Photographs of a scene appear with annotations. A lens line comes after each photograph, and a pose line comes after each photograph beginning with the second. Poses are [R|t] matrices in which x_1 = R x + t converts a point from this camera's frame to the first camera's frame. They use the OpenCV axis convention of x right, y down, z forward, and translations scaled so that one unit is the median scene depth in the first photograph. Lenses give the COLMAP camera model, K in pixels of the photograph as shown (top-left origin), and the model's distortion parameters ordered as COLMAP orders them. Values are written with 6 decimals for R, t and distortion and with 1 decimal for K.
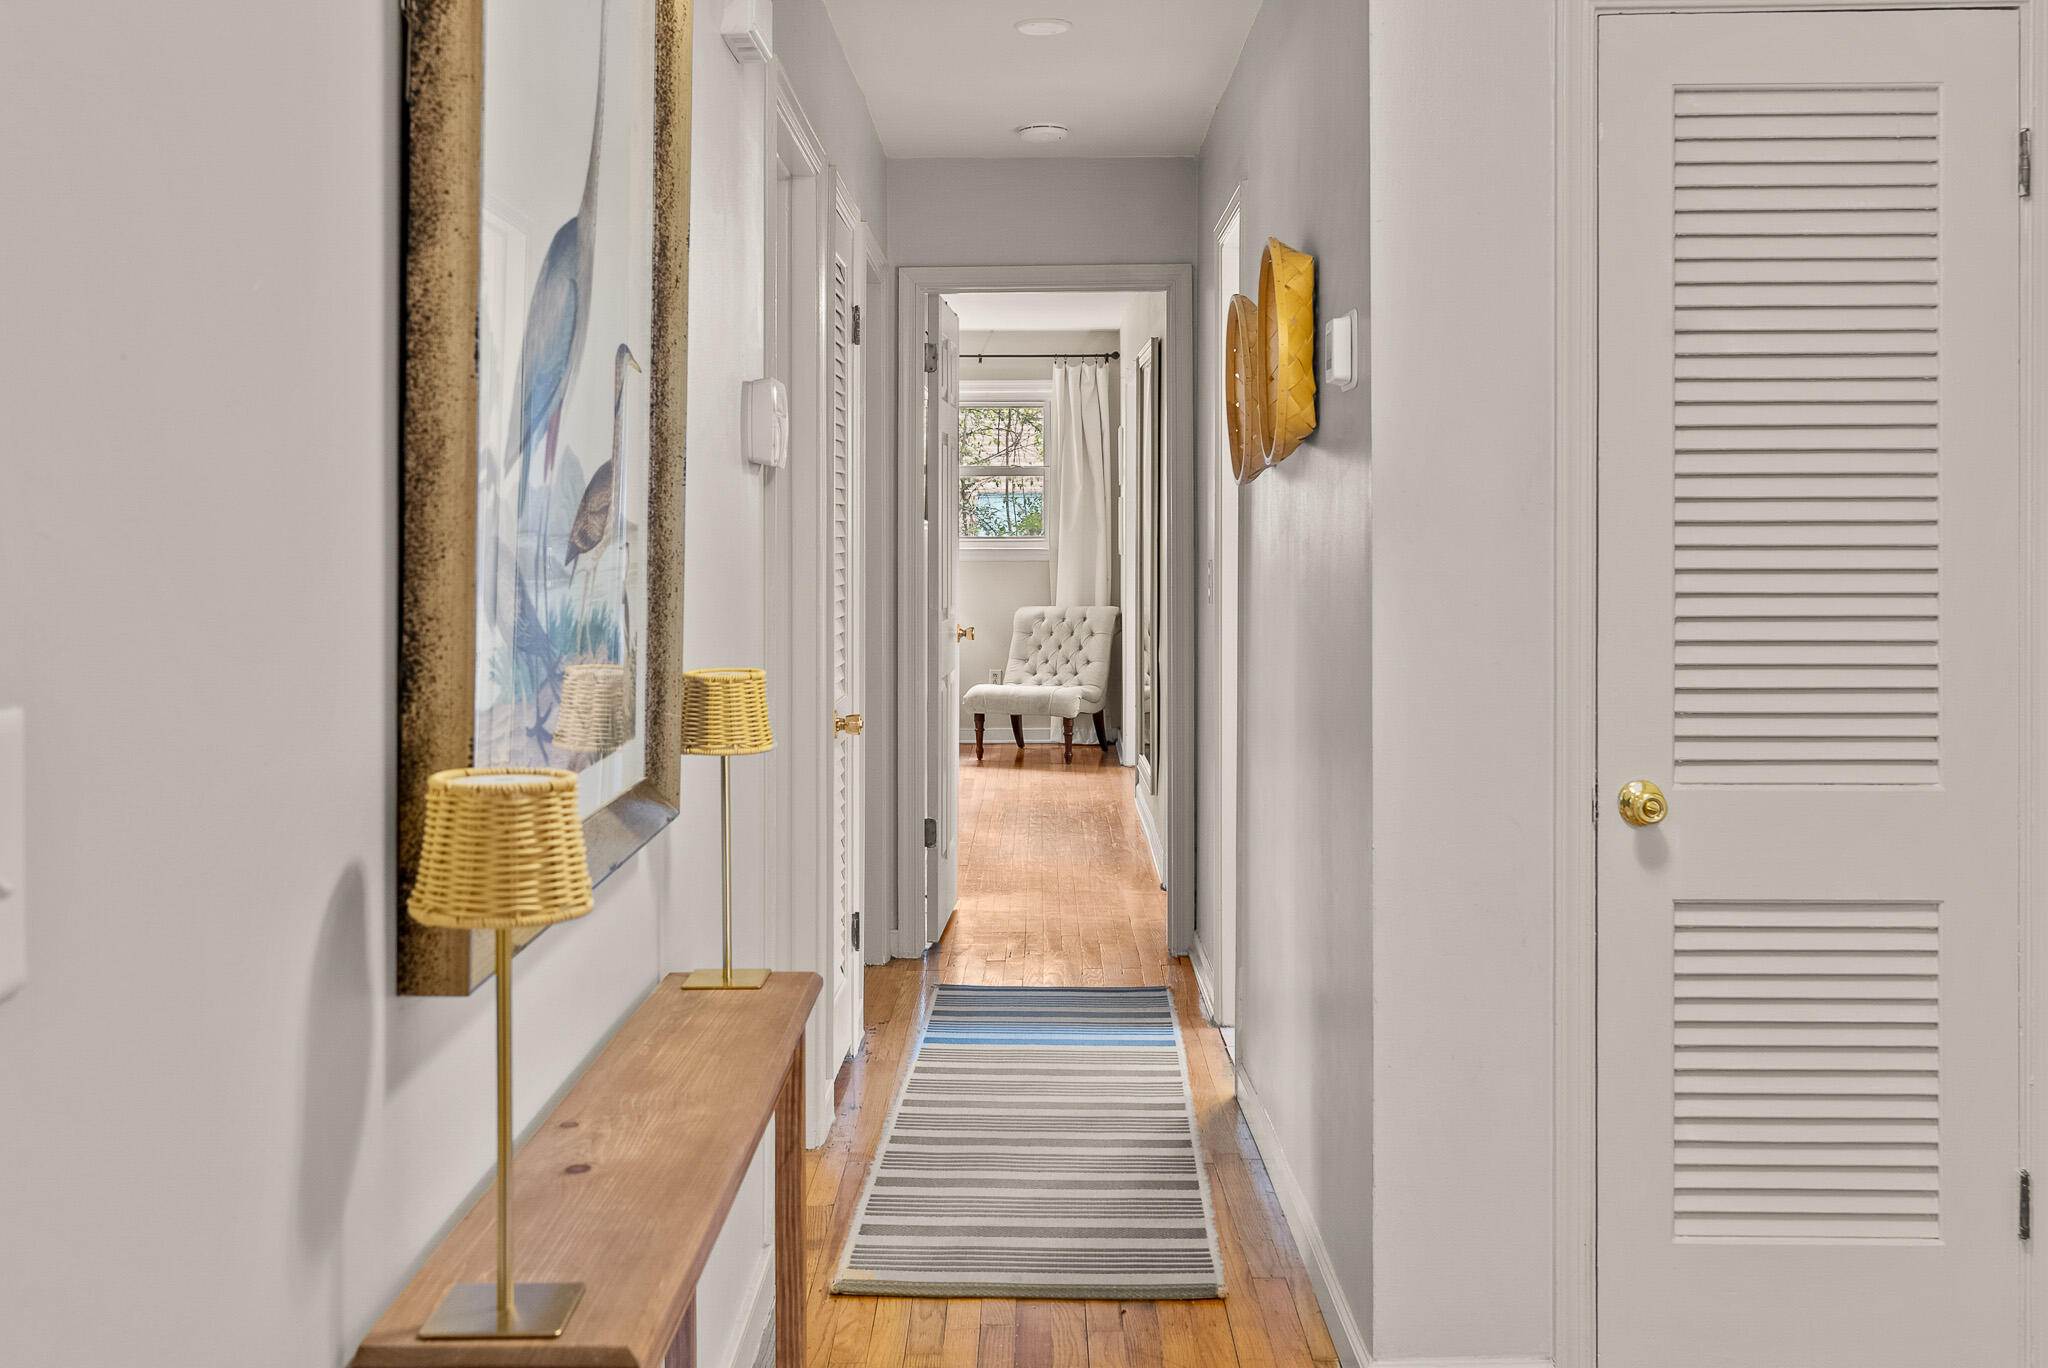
lens RADIAL K [[2067.1, 0, 1020.2], [0, 2067.1, 530.3], [0, 0, 1]] dist [-0.003503, -0.003205]
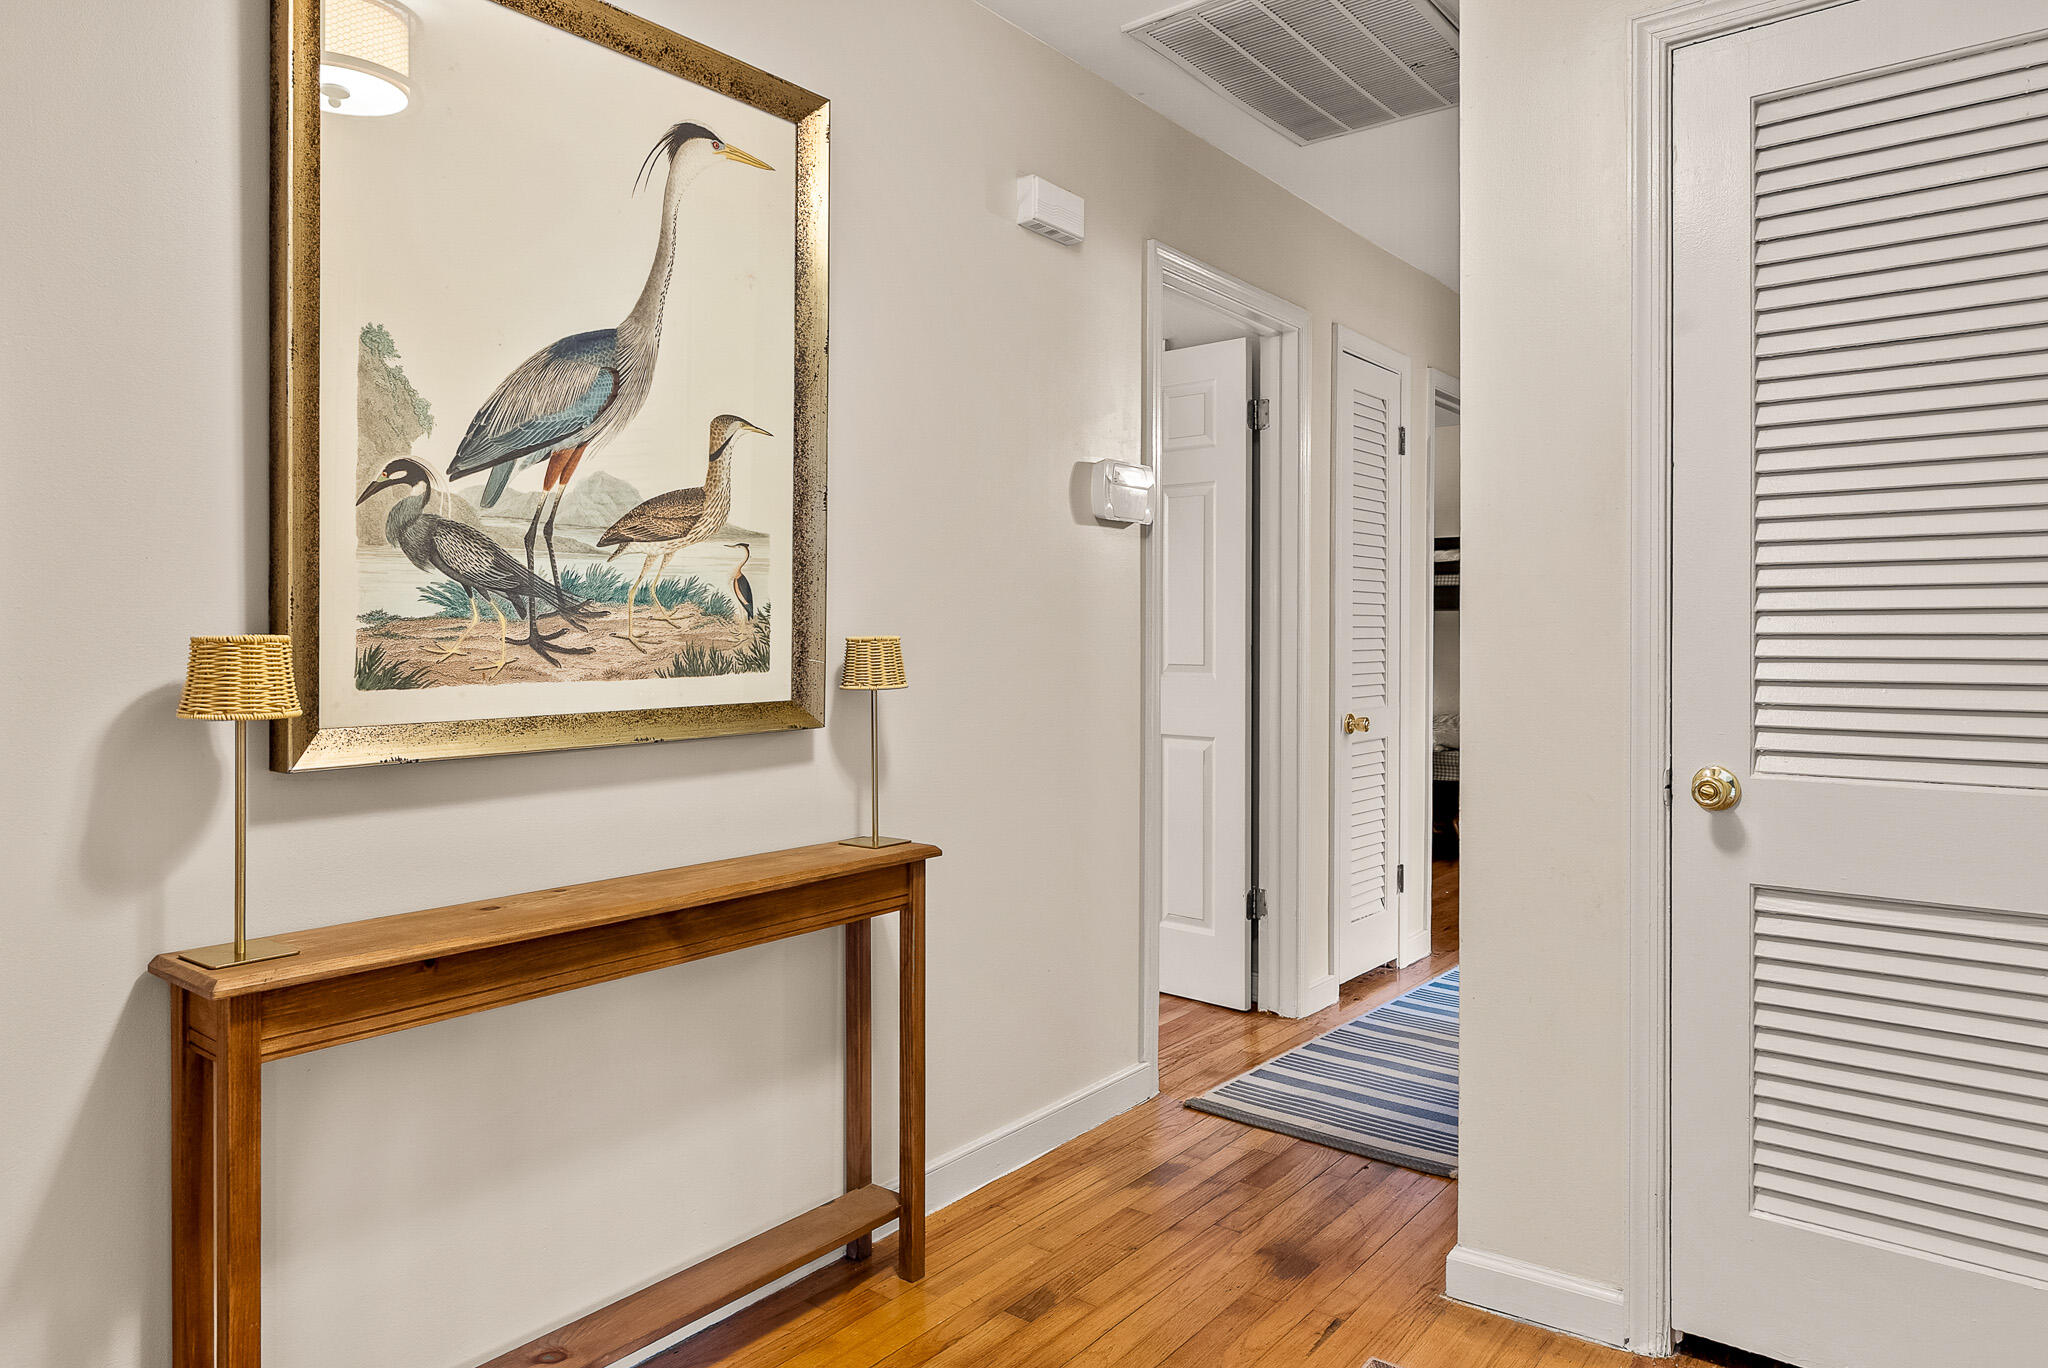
lens RADIAL K [[1295.4, 0, 1025.1], [0, 1295.4, 637.7], [0, 0, 1]] dist [-0.002472, -0.000535]
pose [[0.792775, 0.003533, -0.609504, 0.424062], [-0.003466, 0.999993, 0.001289, 0.055394], [0.609504, 0.001091, 0.792782, 0.263588]]
